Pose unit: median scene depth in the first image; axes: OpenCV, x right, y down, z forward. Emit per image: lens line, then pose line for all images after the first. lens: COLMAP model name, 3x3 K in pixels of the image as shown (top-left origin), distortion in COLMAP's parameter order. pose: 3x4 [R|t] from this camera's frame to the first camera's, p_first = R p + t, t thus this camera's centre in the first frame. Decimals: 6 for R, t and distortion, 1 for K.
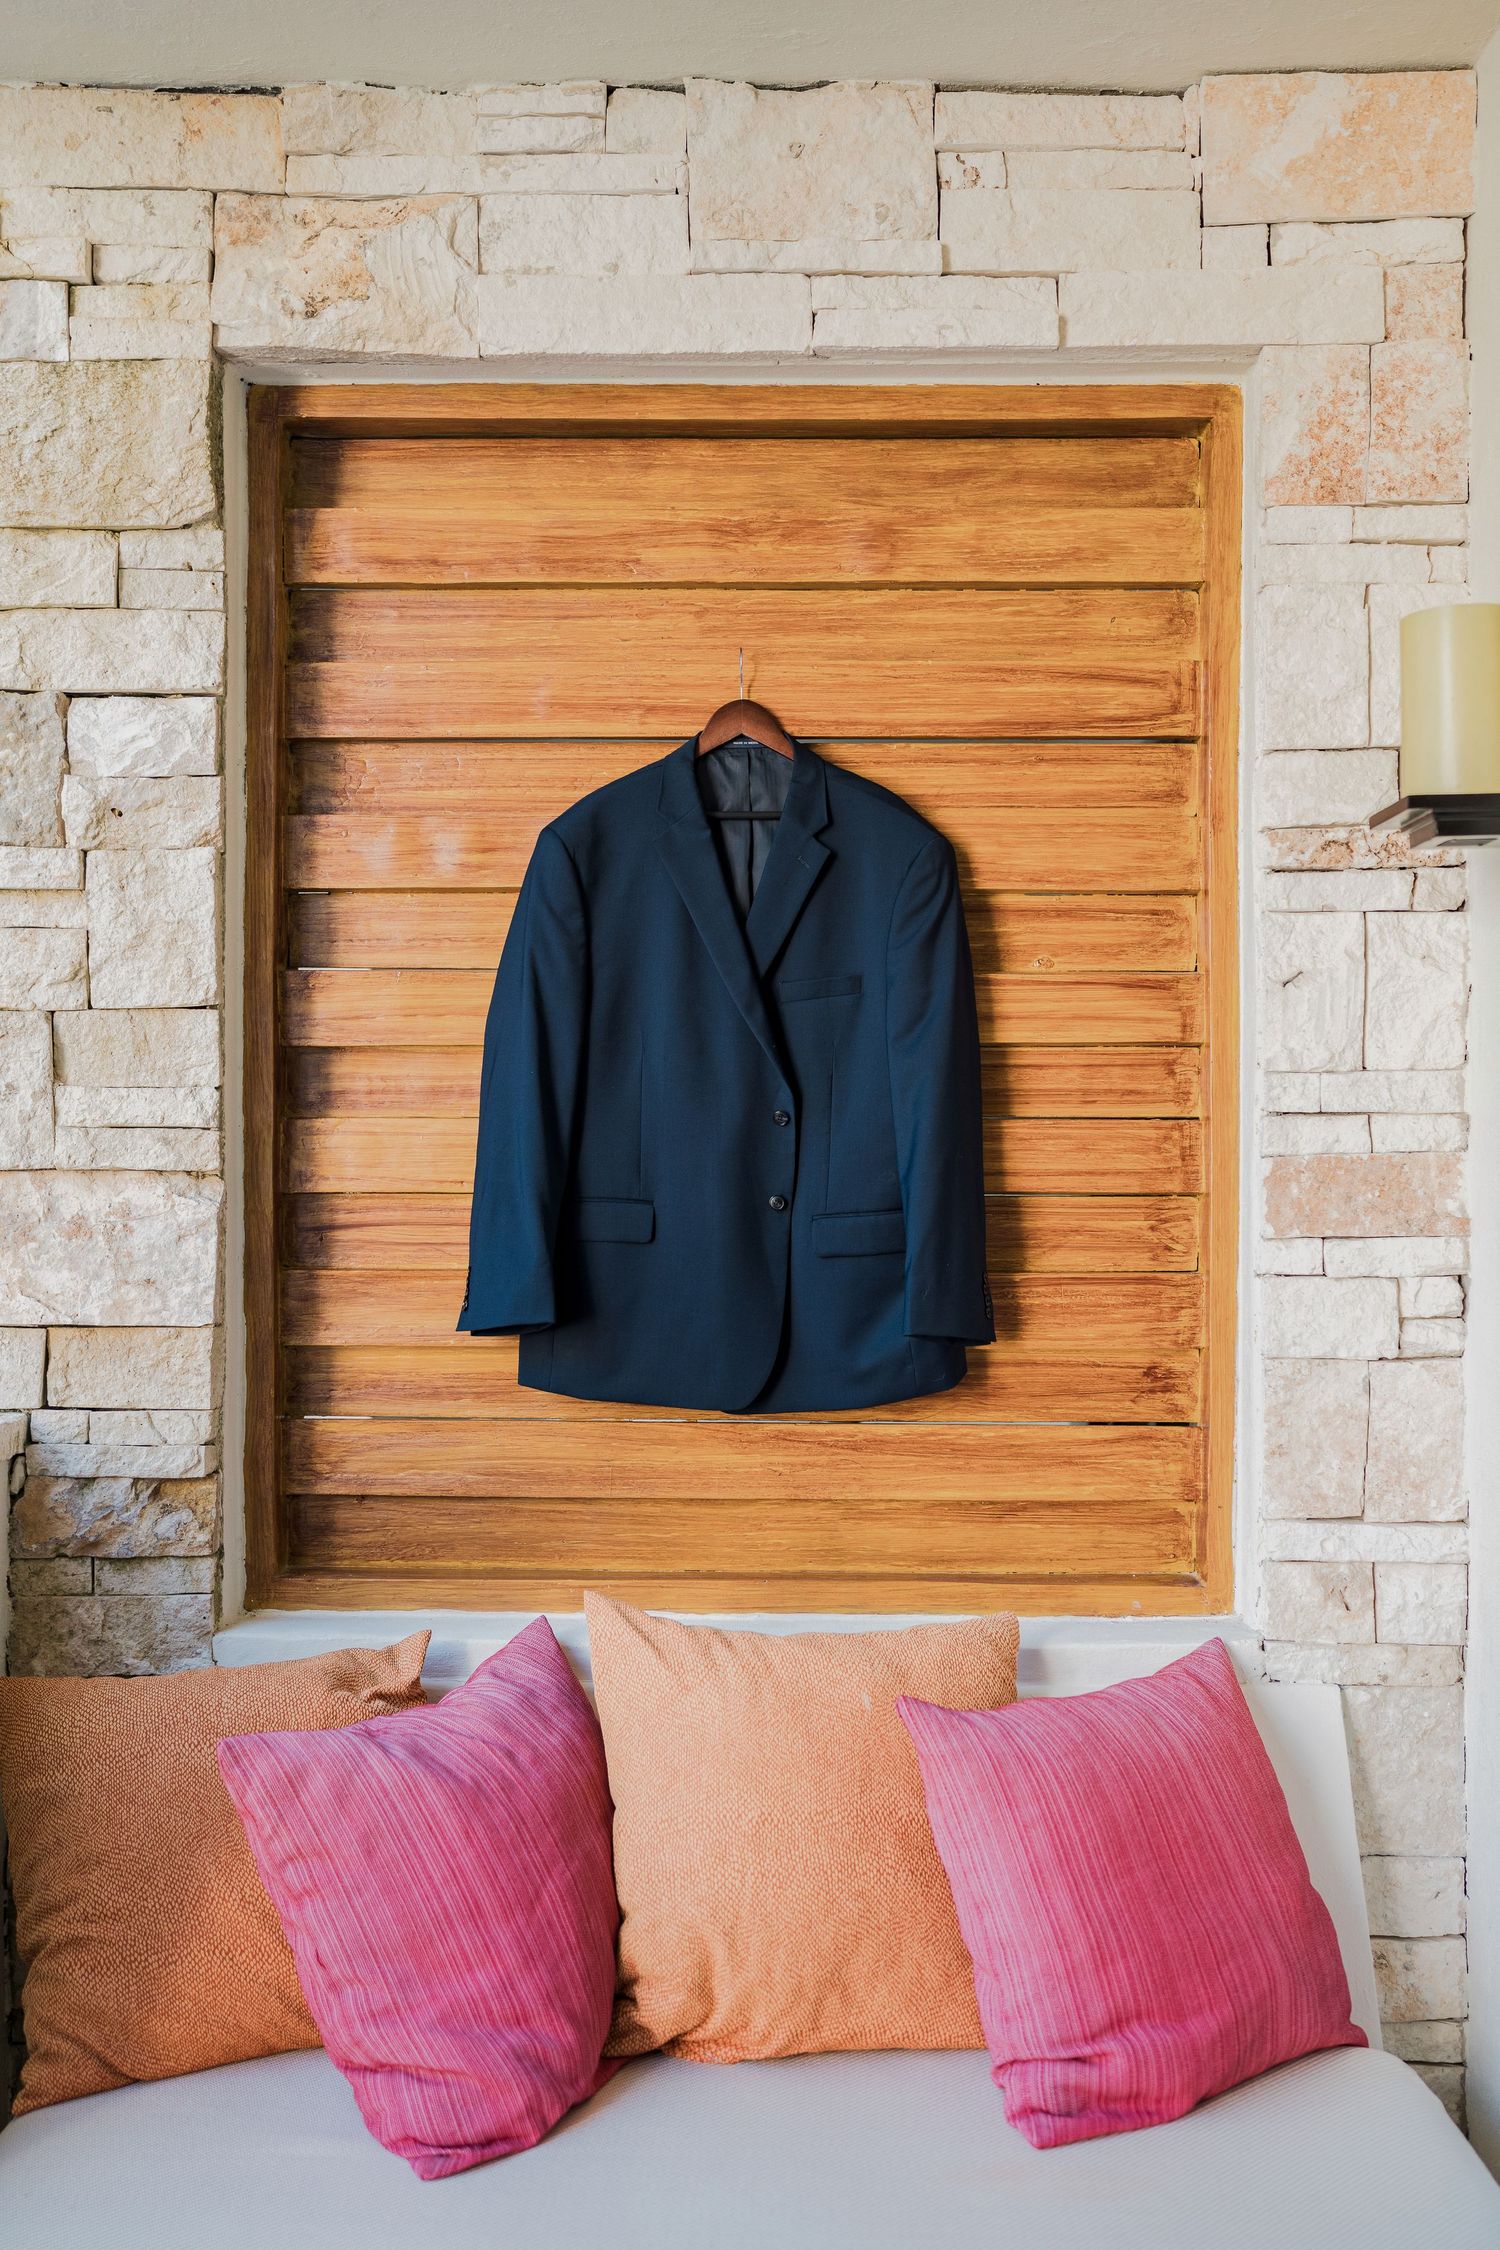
lens RADIAL K [[2253.4, 0, 744.5], [0, 2253.4, 1184.1], [0, 0, 1]] dist [0.000875, -0.009609]
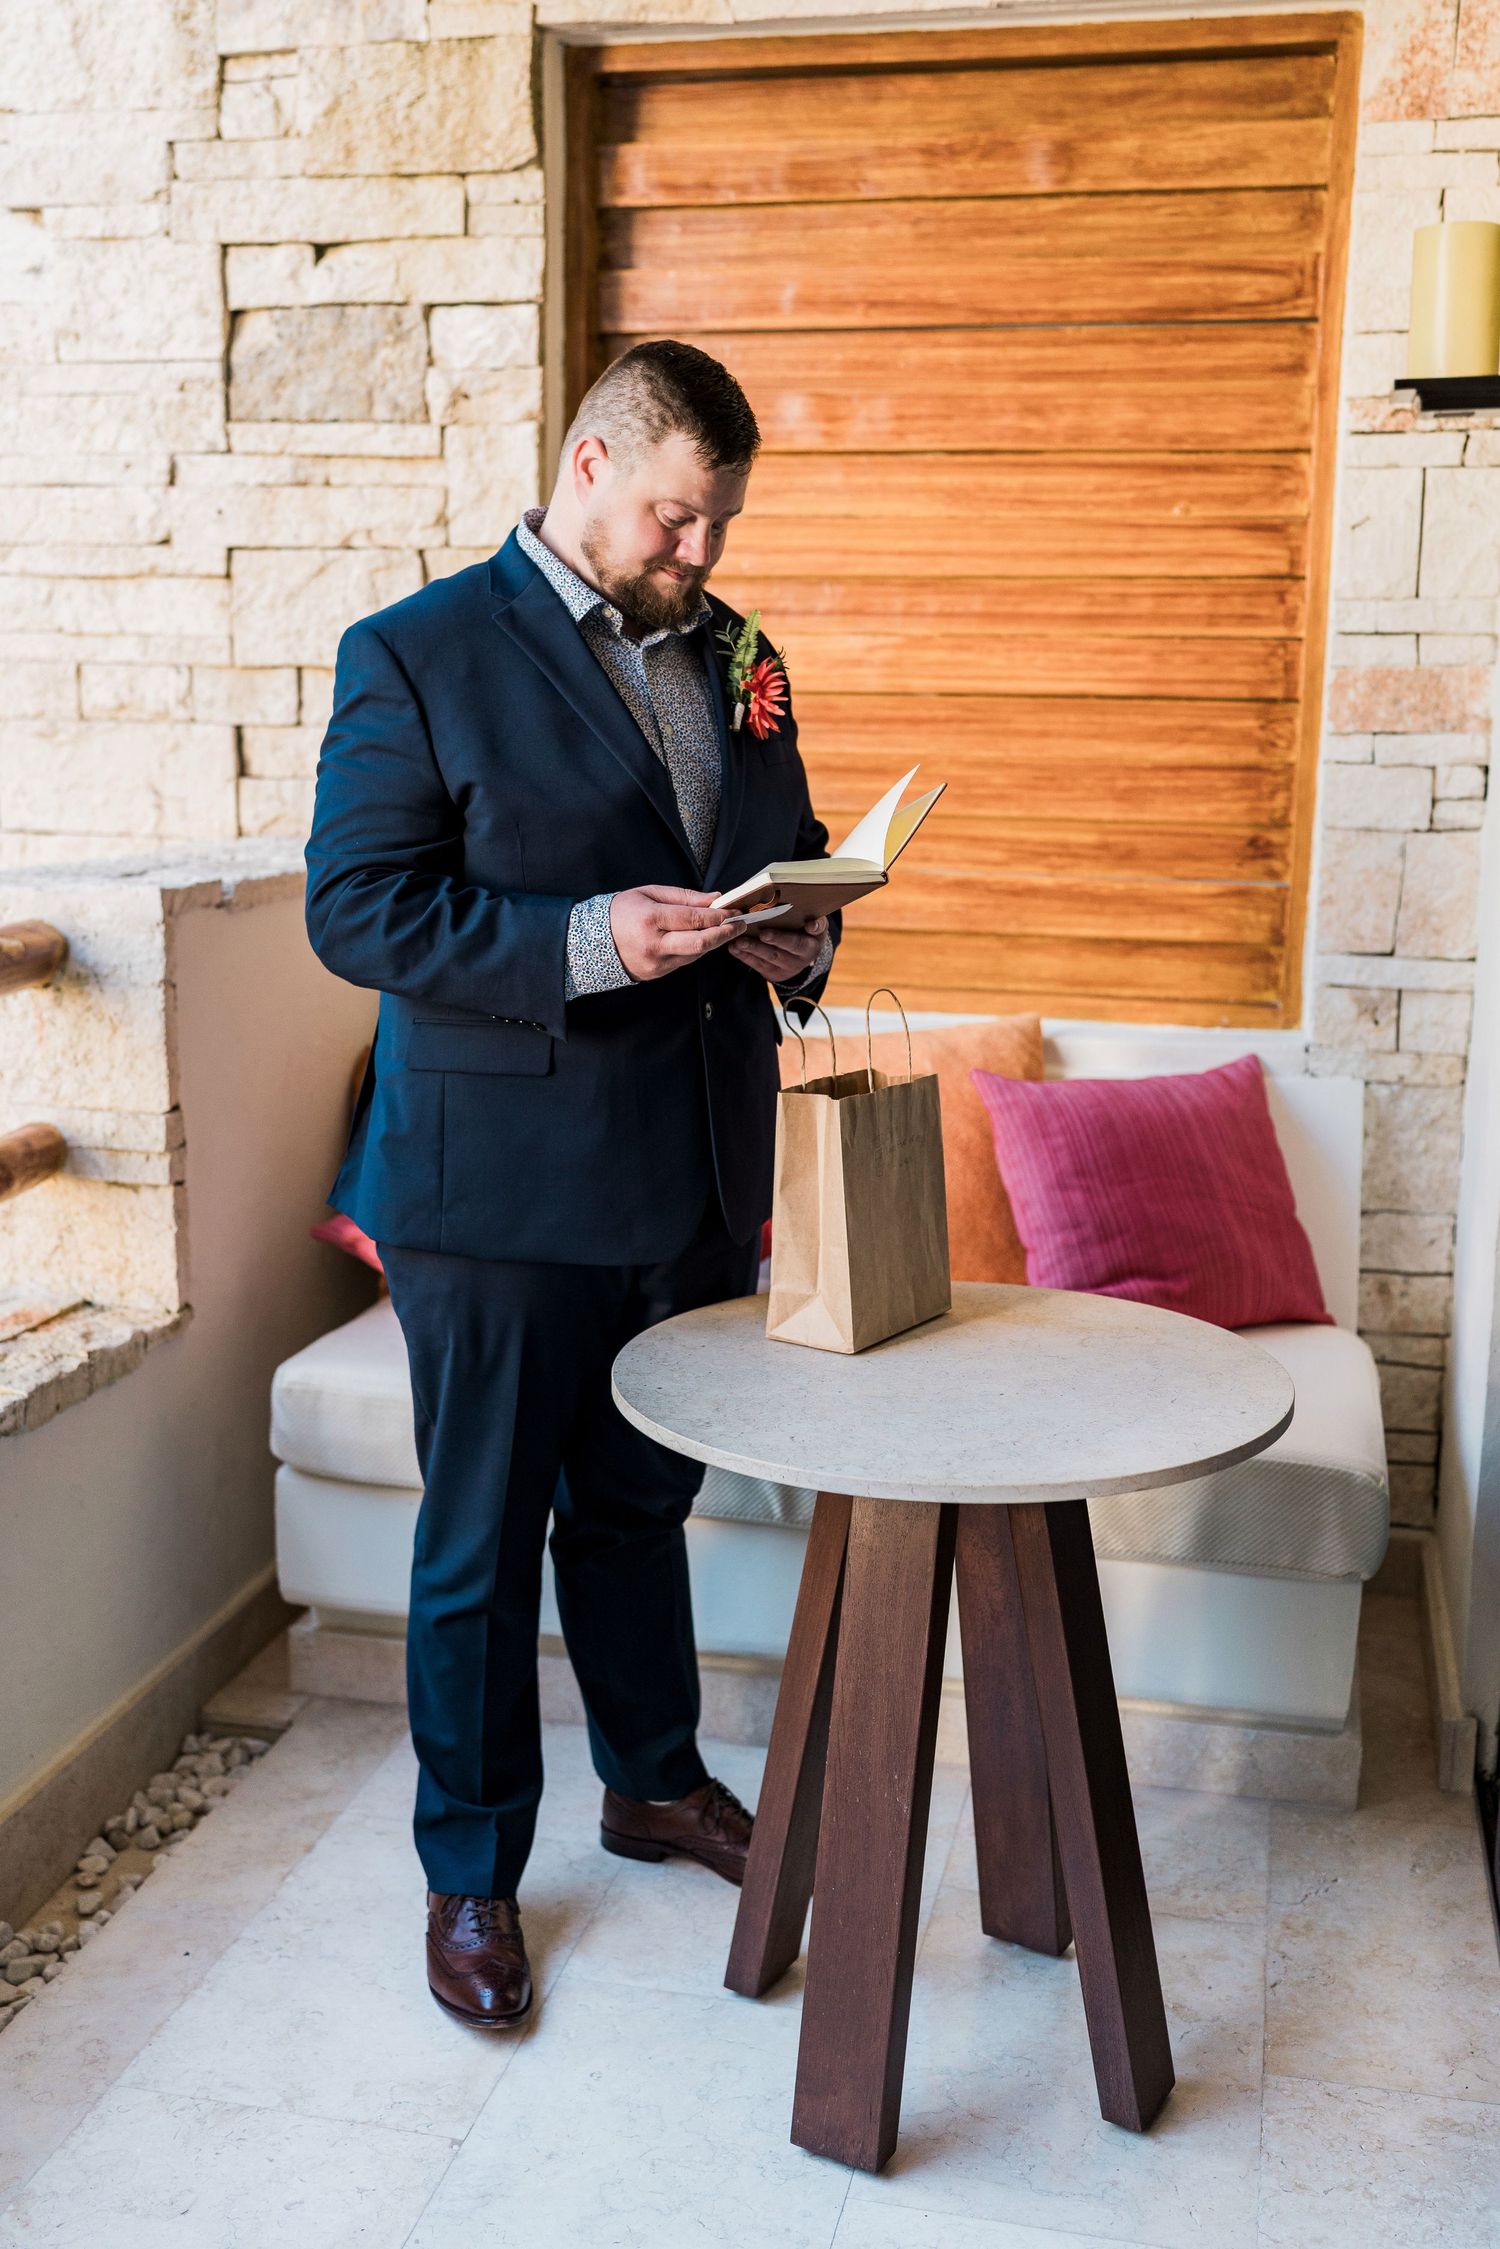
lens RADIAL K [[2252.4, 0, 744.5], [0, 2252.4, 1183.6], [0, 0, 1]] dist [0.000875, -0.009609]
pose [[0.979992, 0.054925, -0.191310, 0.157847], [-0.016659, 0.980433, 0.196145, 0.028396], [0.198340, -0.189033, 0.961732, -0.332173]]
